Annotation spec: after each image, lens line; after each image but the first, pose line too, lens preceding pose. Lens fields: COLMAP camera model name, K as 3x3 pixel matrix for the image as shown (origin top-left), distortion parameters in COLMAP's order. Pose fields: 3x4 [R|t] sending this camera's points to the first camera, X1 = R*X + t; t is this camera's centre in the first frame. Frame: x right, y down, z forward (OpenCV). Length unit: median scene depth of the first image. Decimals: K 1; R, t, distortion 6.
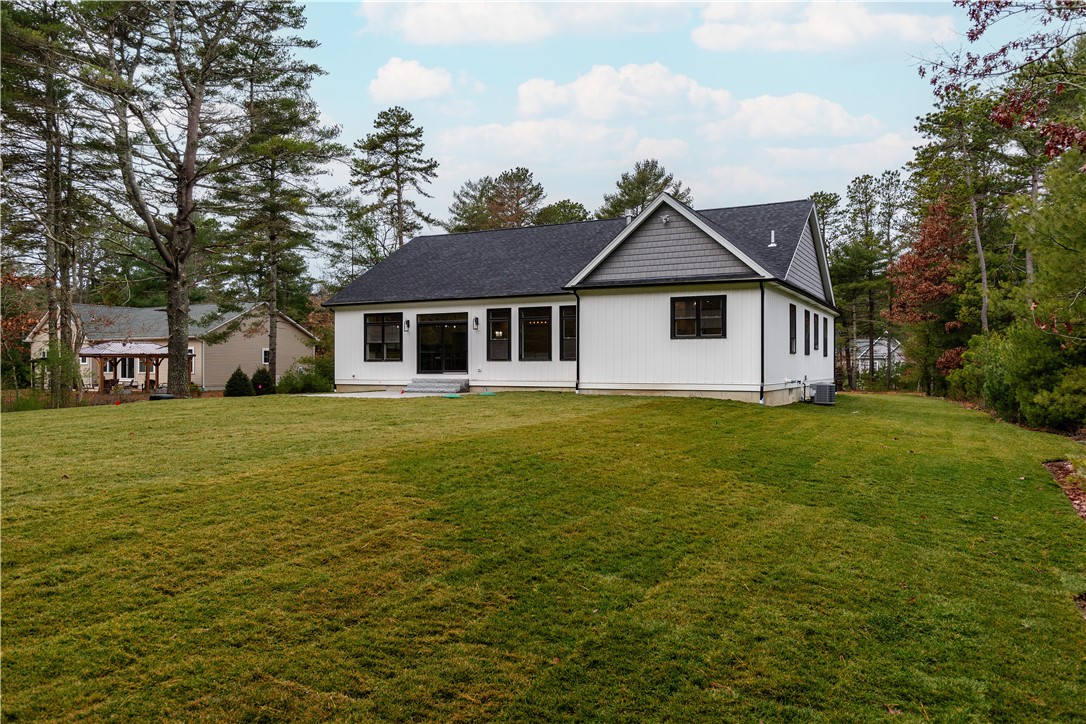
lens RADIAL K [[763.6, 0, 545.0], [0, 763.6, 363.1], [0, 0, 1]] dist [0.003620, 0.001014]
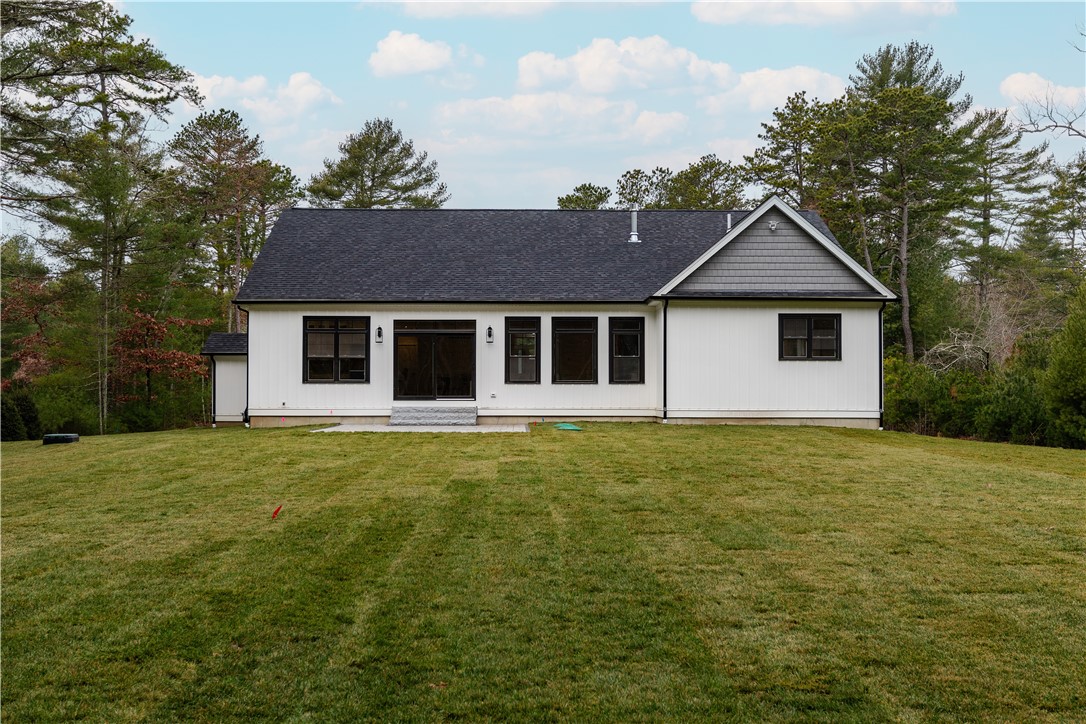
lens RADIAL K [[1031.8, 0, 541.8], [0, 1031.8, 364.3], [0, 0, 1]] dist [0.007513, 0.000000]
pose [[0.887111, 0.014356, 0.461333, -0.533483], [-0.004220, 0.999727, -0.022994, 0.001545], [-0.461537, 0.018451, 0.886929, 0.051474]]
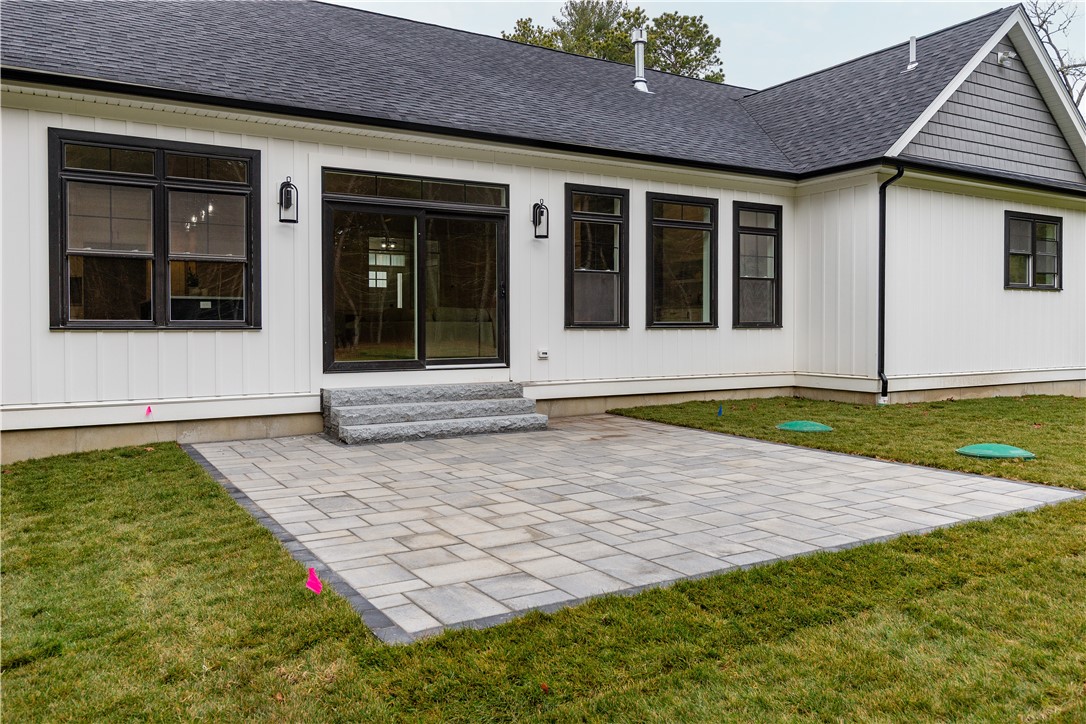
lens RADIAL K [[801.6, 0, 541.8], [0, 801.6, 357.8], [0, 0, 1]] dist [-0.012928, 0.002079]
pose [[0.539206, -0.031019, 0.841602, -0.403784], [-0.000595, 0.999307, 0.037212, -0.003395], [-0.842174, -0.020565, 0.538814, 0.815564]]
